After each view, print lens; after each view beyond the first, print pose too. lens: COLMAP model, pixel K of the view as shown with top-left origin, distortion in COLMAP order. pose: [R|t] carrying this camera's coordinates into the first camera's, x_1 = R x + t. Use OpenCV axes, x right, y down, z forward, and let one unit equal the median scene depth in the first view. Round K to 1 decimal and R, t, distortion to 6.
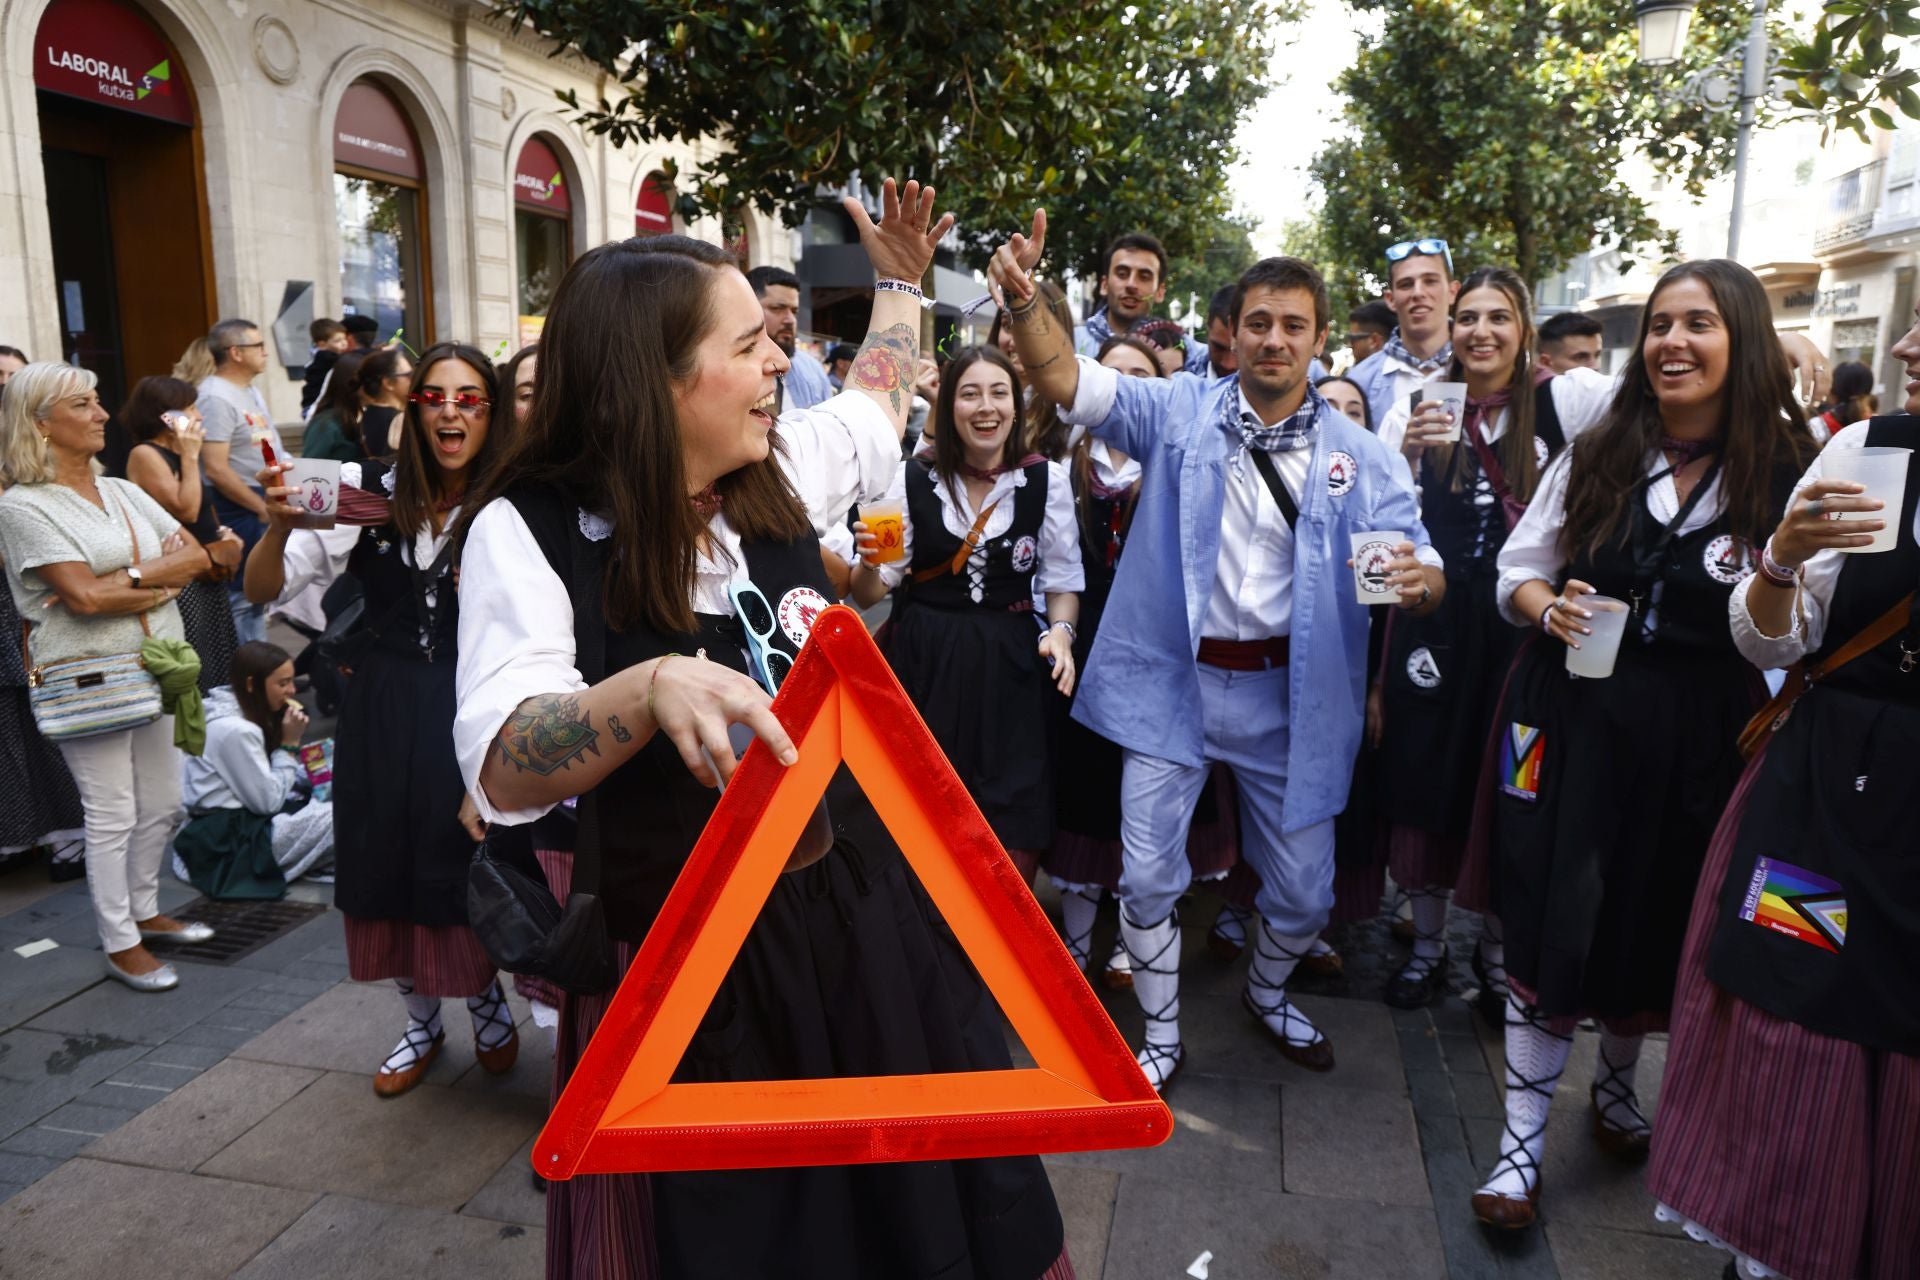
lens RADIAL K [[1272.5, 0, 971.4], [0, 1272.5, 666.5], [0, 0, 1]] dist [-0.090861, 0.052557]
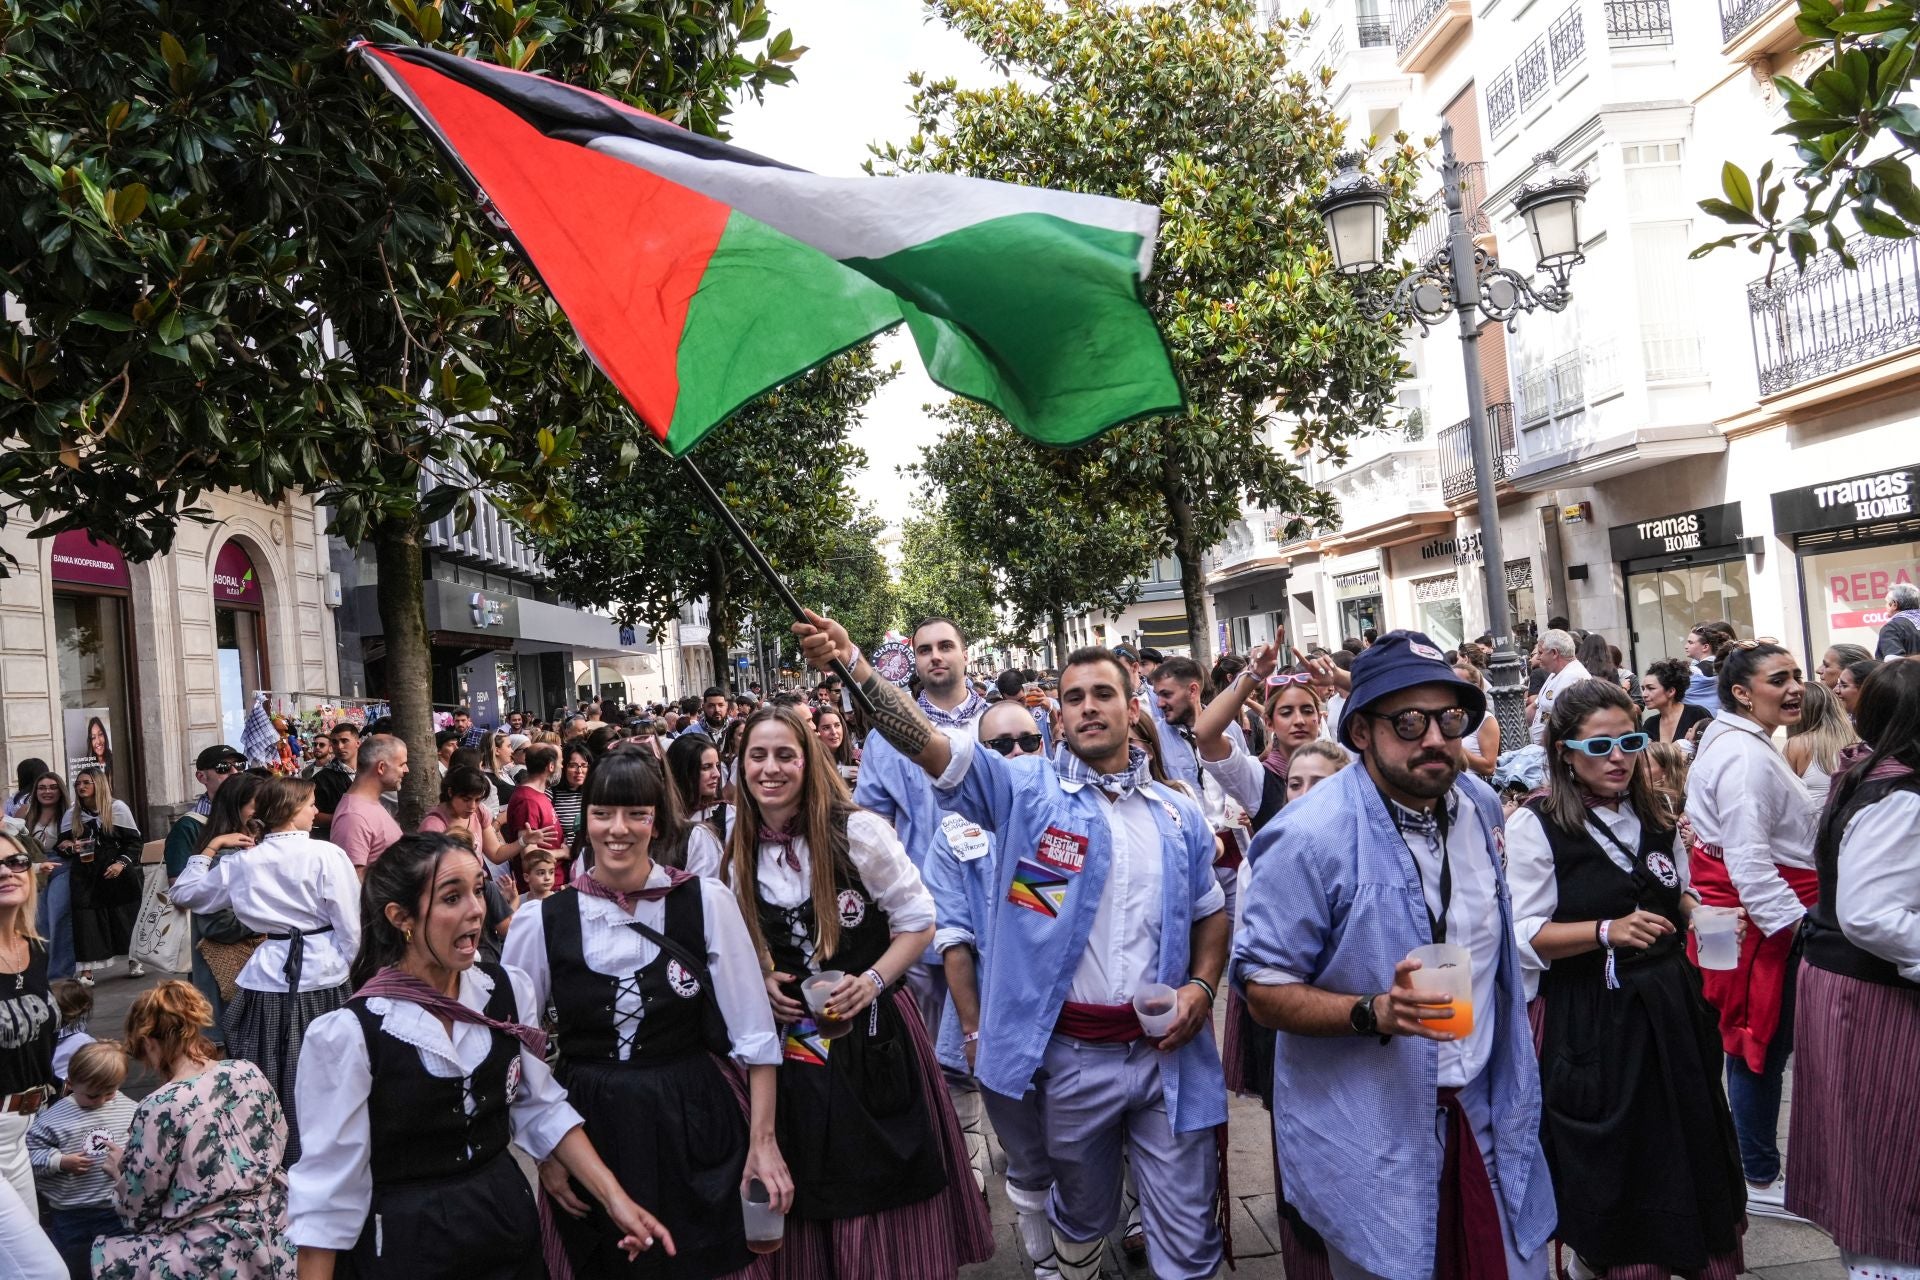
lens RADIAL K [[1262.0, 0, 983.5], [0, 1262.0, 691.8], [0, 0, 1]] dist [-0.018519, 0.005324]
pose [[0.954279, -0.103167, 0.280551, 0.037114], [0.161690, 0.967548, -0.194185, -0.057186], [-0.251413, 0.230669, 0.939991, 0.190784]]
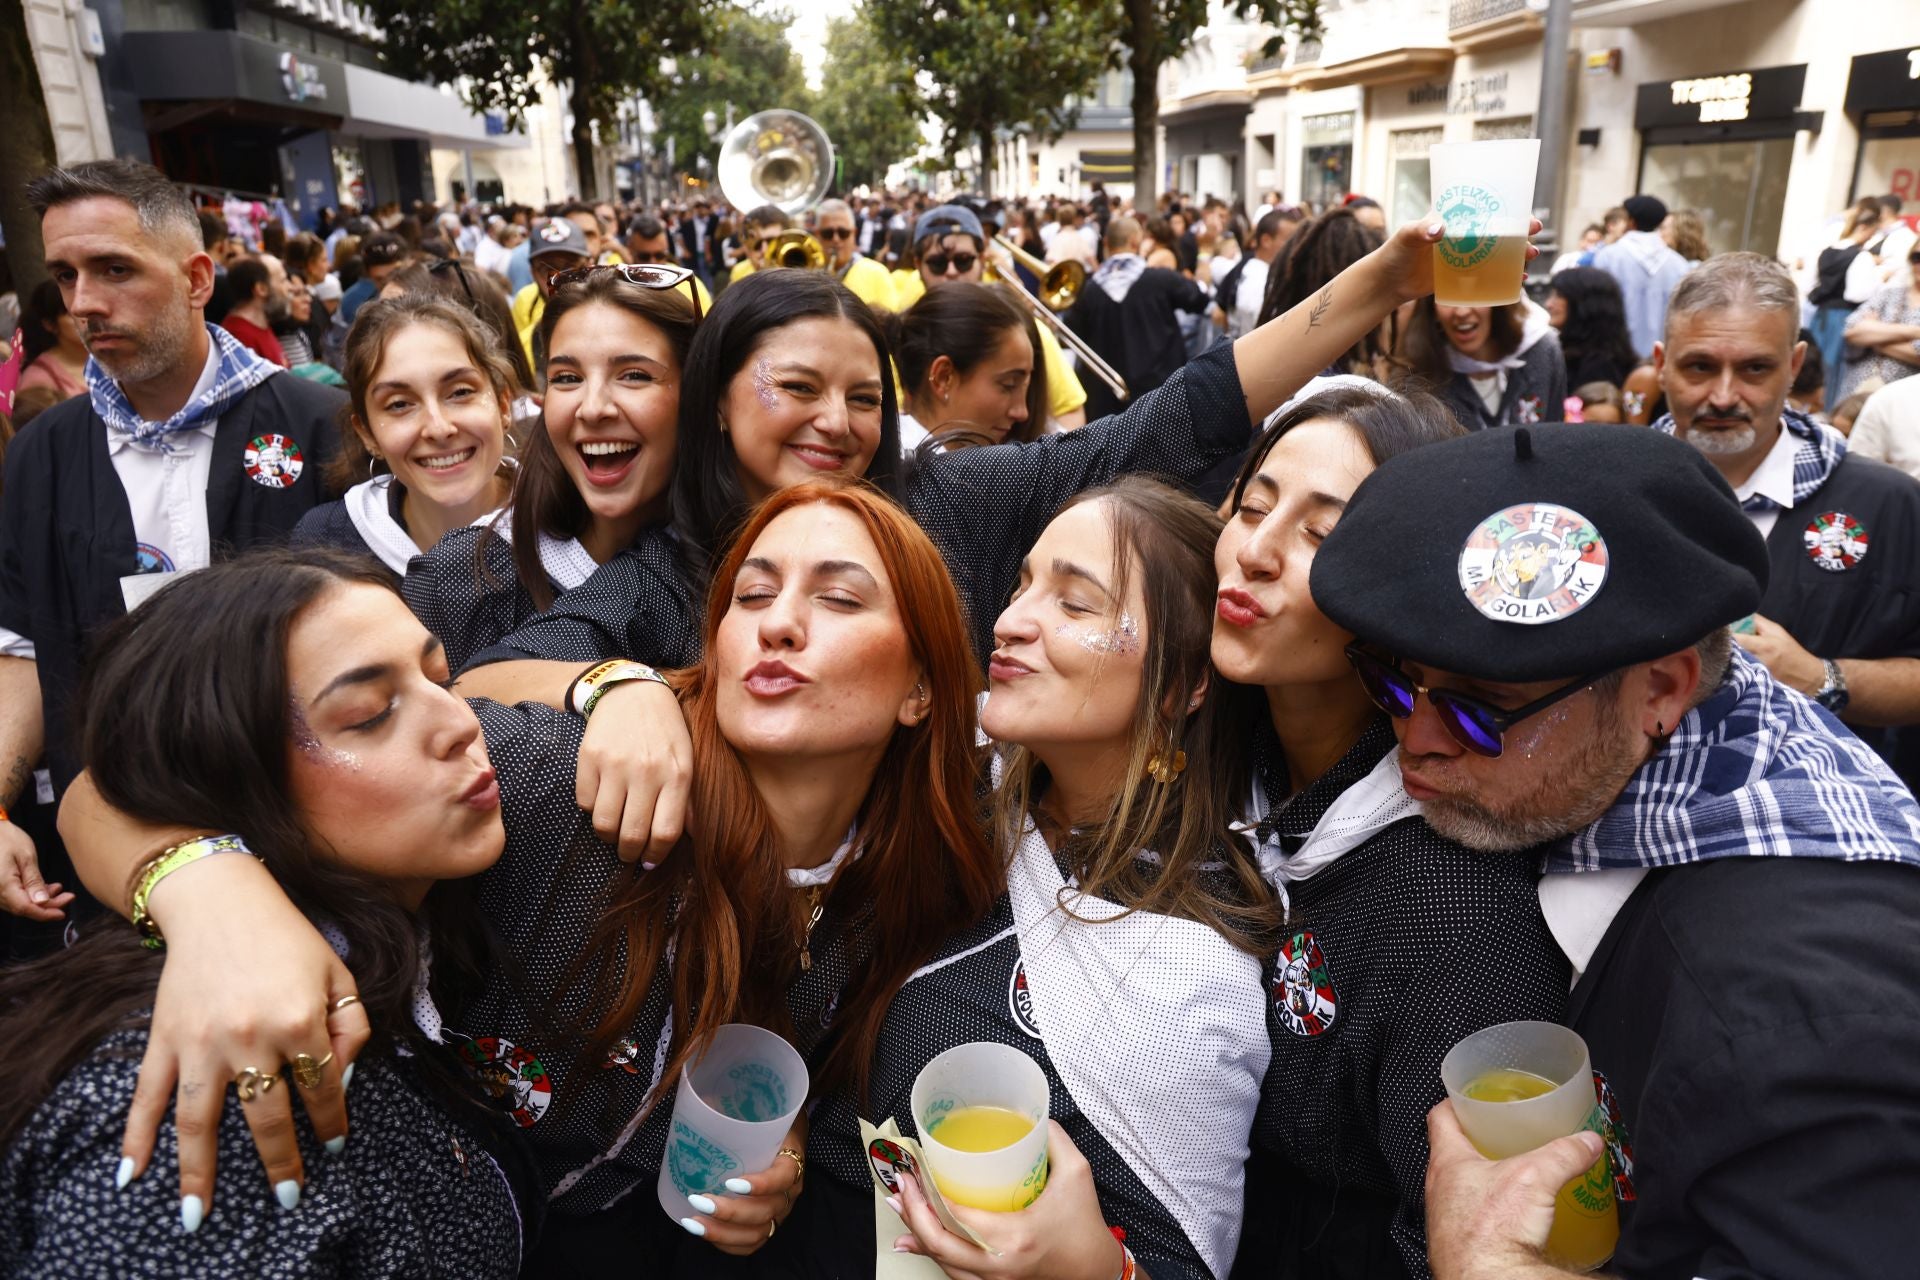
lens RADIAL K [[1272.5, 0, 971.4], [0, 1272.5, 666.5], [0, 0, 1]] dist [-0.090861, 0.052557]
pose [[0.945319, -0.136597, 0.296163, 0.077593], [0.095881, 0.984335, 0.147956, -0.074512], [-0.311734, -0.111469, 0.943608, 0.276426]]
